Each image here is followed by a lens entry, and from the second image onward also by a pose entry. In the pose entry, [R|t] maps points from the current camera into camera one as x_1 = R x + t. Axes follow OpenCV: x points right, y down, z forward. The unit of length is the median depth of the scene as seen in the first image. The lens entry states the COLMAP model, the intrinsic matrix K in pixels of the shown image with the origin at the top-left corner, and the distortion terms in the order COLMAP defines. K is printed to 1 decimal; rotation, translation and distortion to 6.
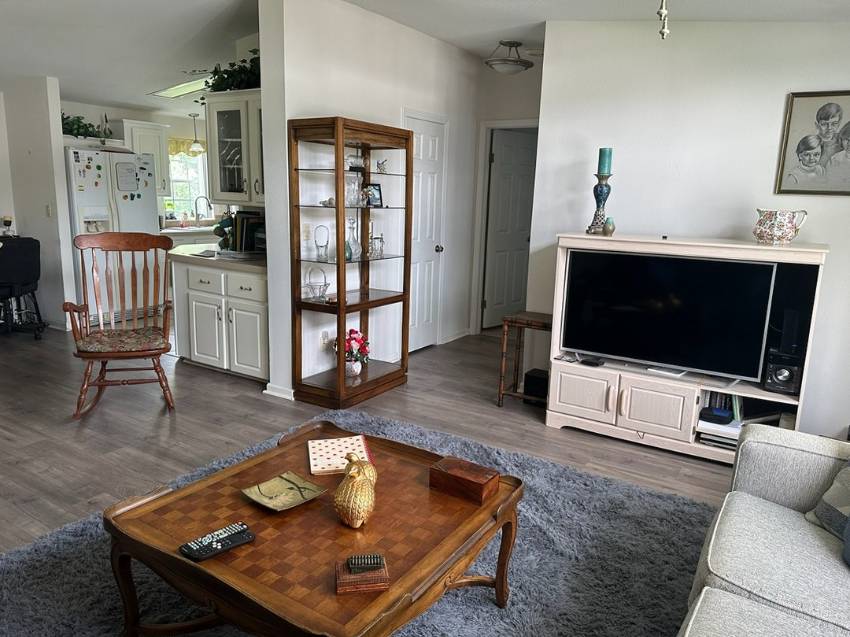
lens RADIAL K [[610.2, 0, 422.3], [0, 610.2, 312.2], [0, 0, 1]] dist [0.029275, -0.044903]
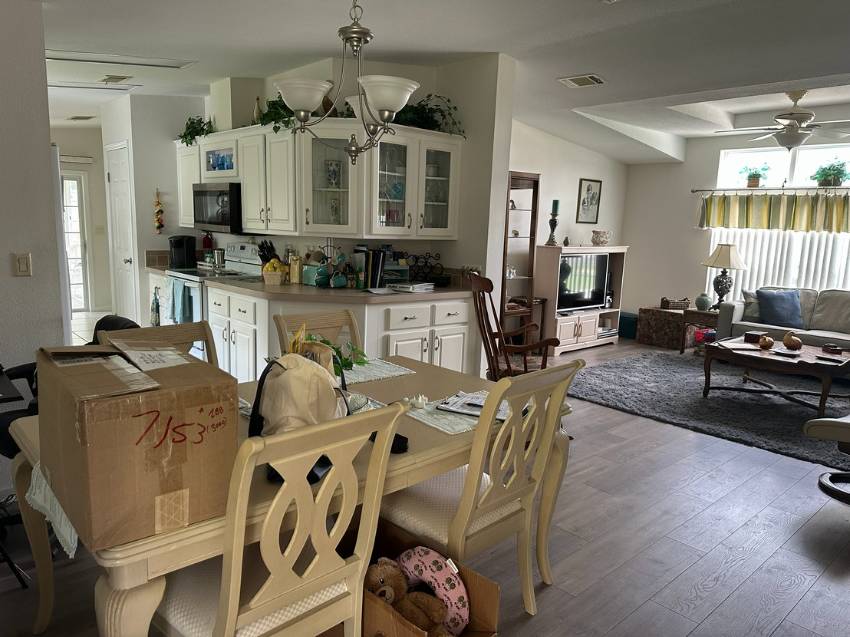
lens RADIAL K [[610.2, 0, 425.0], [0, 610.2, 320.2], [0, 0, 1]] dist [0.029275, -0.044903]
pose [[0.270893, -0.175924, 0.946397, -1.705441], [0.148805, 0.978993, 0.139390, -0.238233], [-0.951039, 0.103069, 0.291380, 0.914506]]
